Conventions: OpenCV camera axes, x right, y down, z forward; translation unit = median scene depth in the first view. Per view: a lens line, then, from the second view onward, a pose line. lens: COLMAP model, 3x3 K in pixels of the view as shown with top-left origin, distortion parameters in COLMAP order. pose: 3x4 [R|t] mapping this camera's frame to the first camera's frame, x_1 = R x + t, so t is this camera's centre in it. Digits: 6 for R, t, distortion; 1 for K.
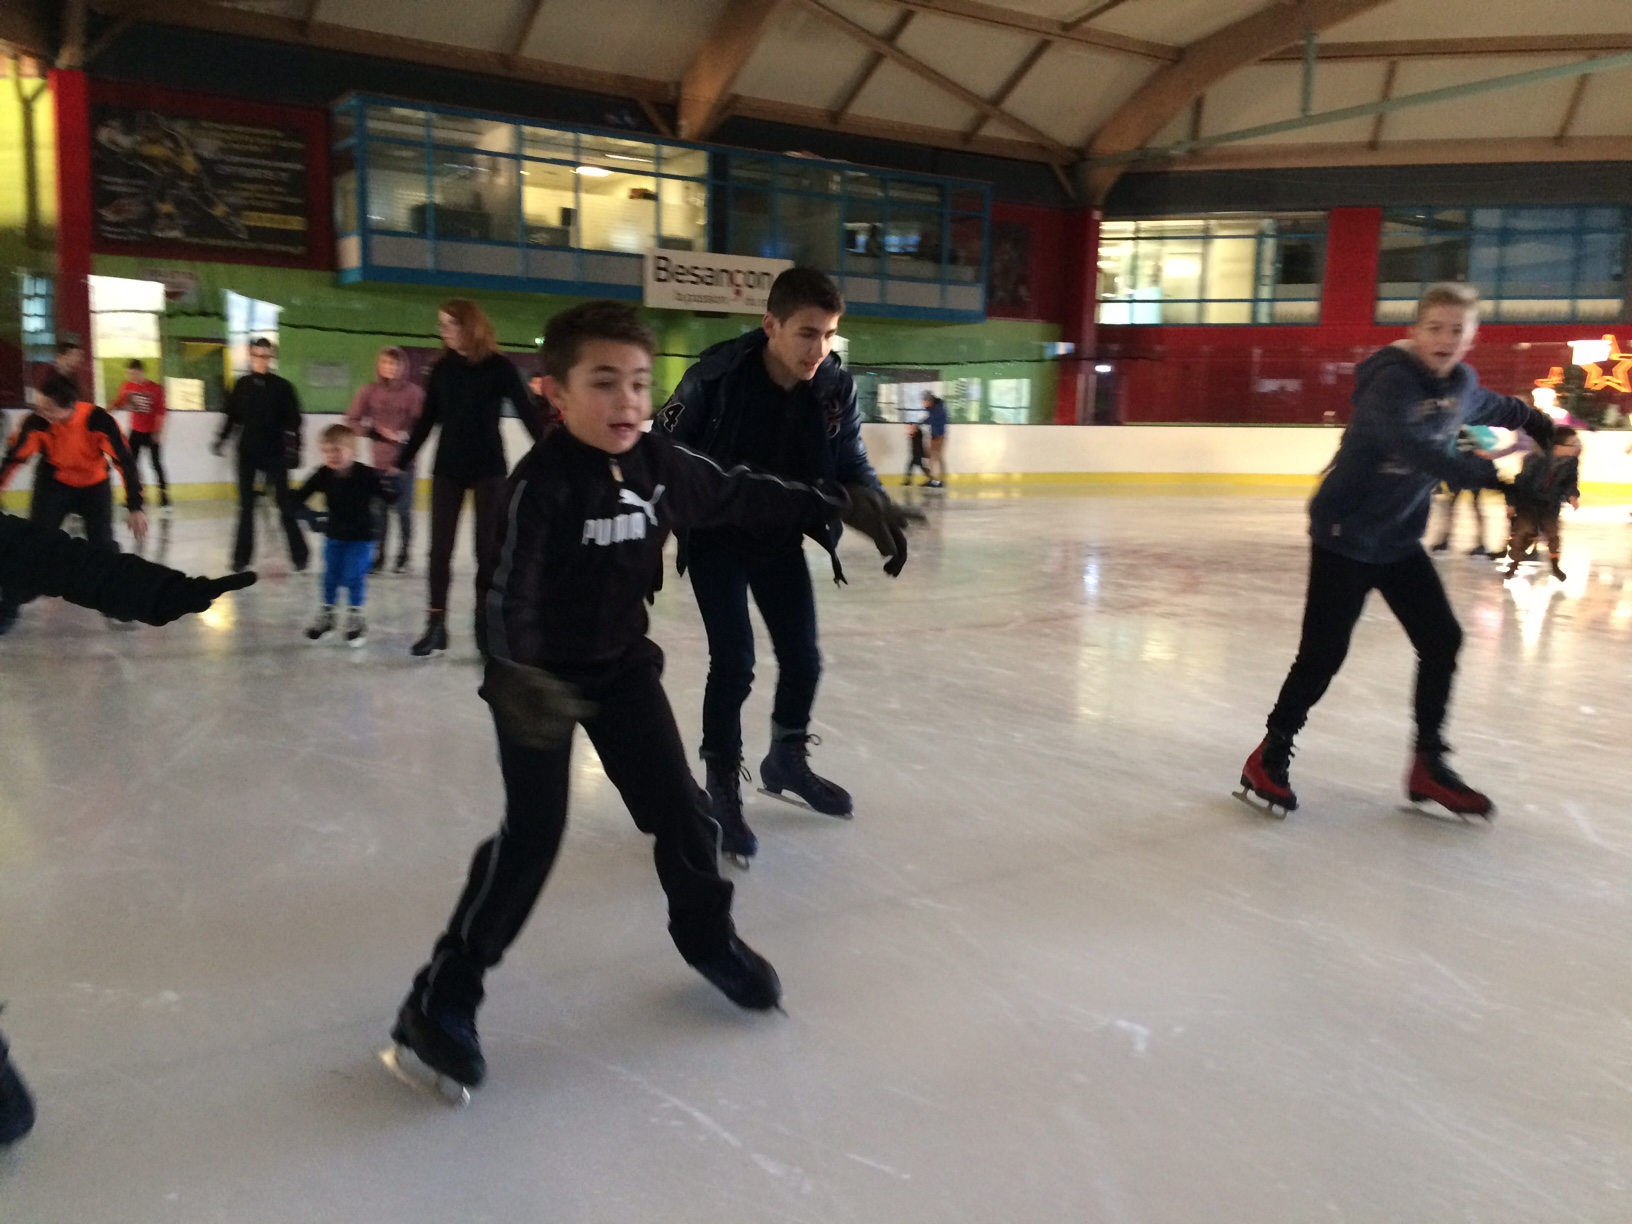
lens RADIAL K [[1406.2, 0, 835.2], [0, 1406.2, 610.0], [0, 0, 1]] dist [0.072743, -0.109468]
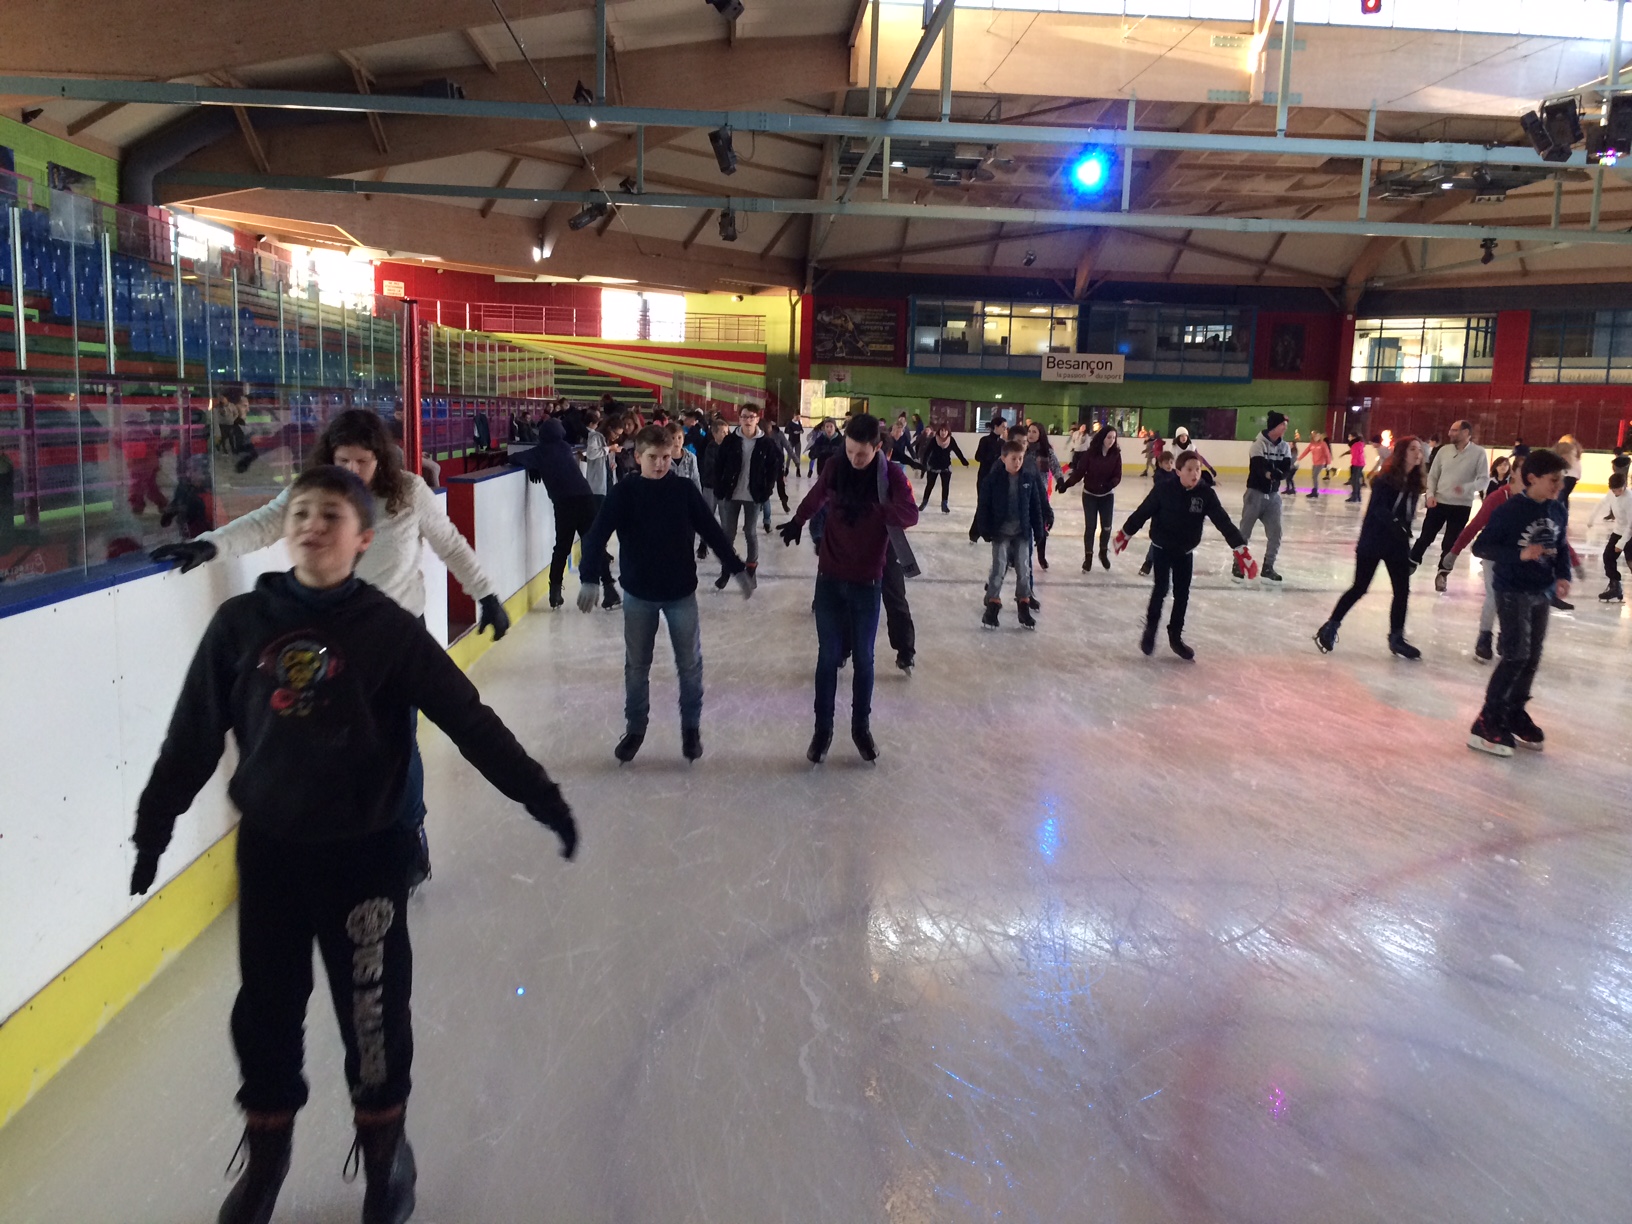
lens RADIAL K [[1406.2, 0, 821.3], [0, 1406.2, 611.2], [0, 0, 1]] dist [0.072743, -0.109468]
pose [[0.855097, 0.084961, -0.511459, 0.659324], [-0.090732, 0.995781, 0.013721, 0.122352], [0.510467, 0.034673, 0.859198, -0.915936]]
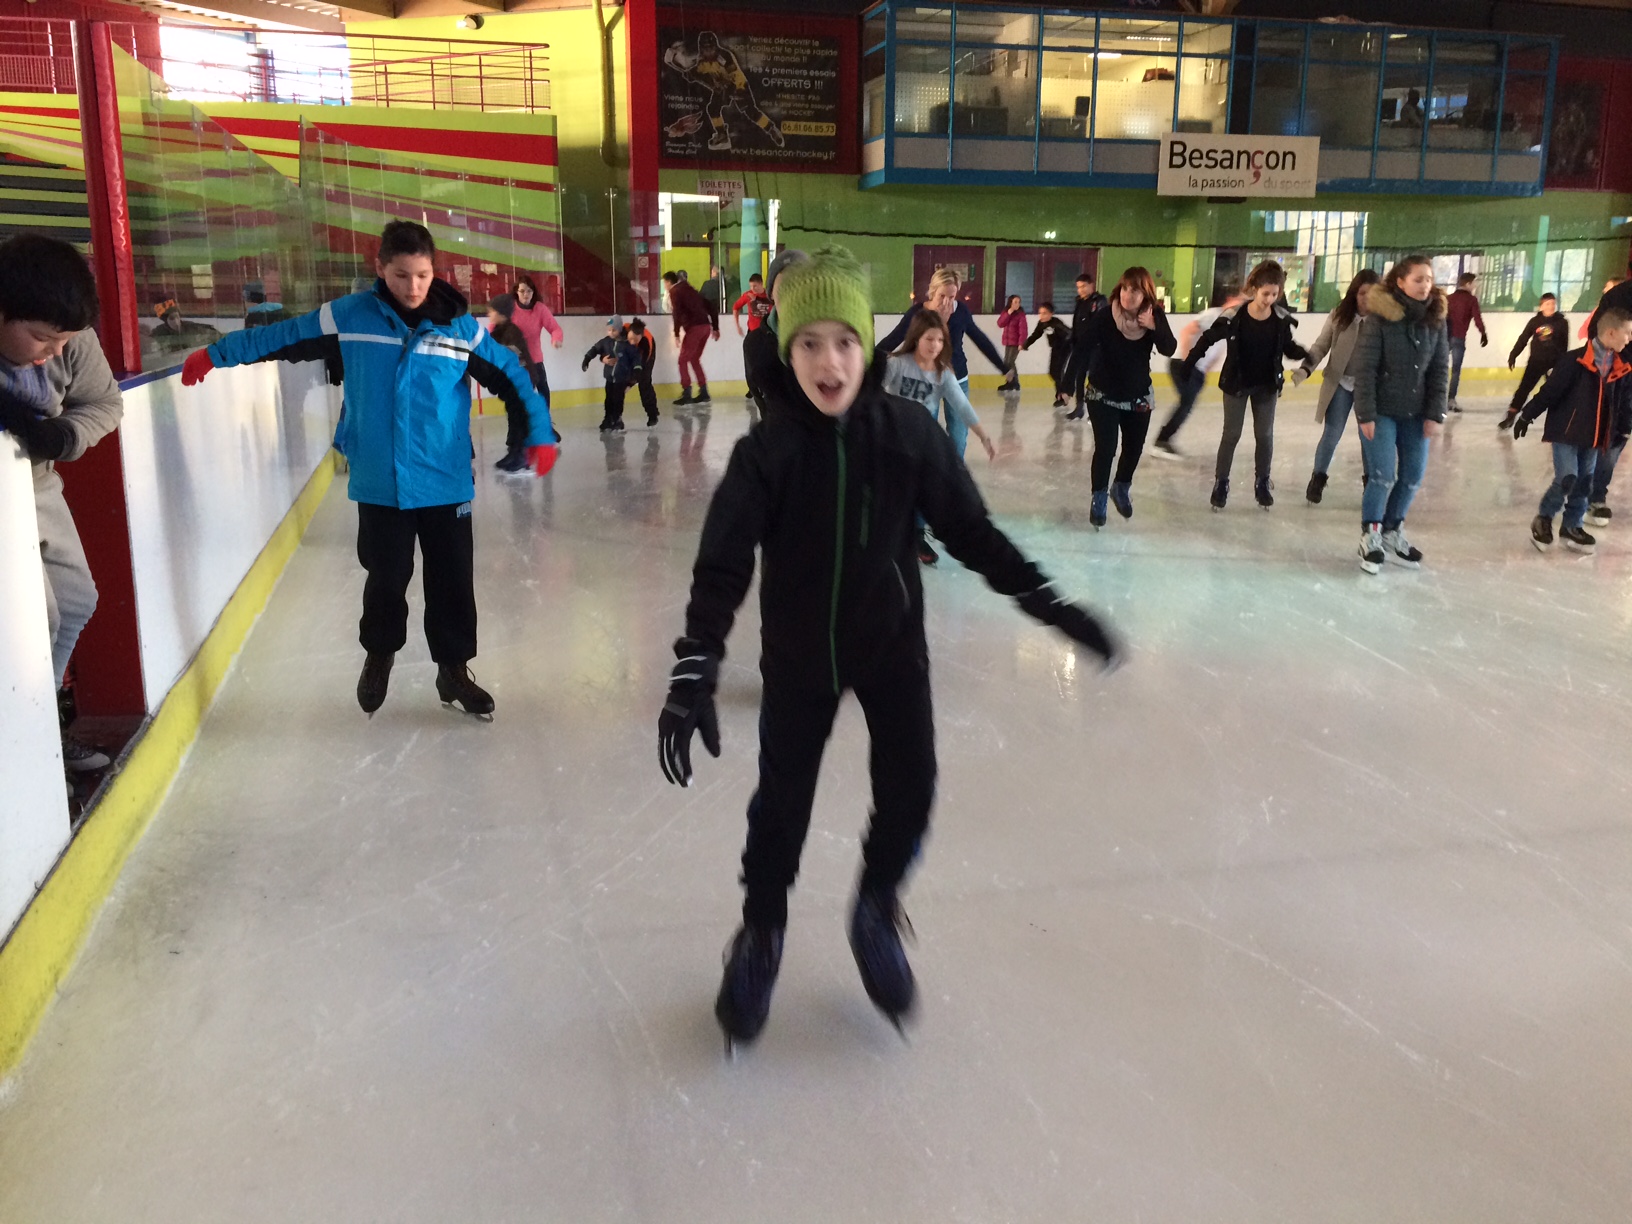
lens RADIAL K [[1406.2, 0, 826.2], [0, 1406.2, 606.2], [0, 0, 1]] dist [0.072743, -0.109468]
pose [[0.941735, 0.060766, -0.330821, -0.007893], [-0.035150, 0.995940, 0.082876, -0.004302], [0.334514, -0.066419, 0.940047, -0.016853]]
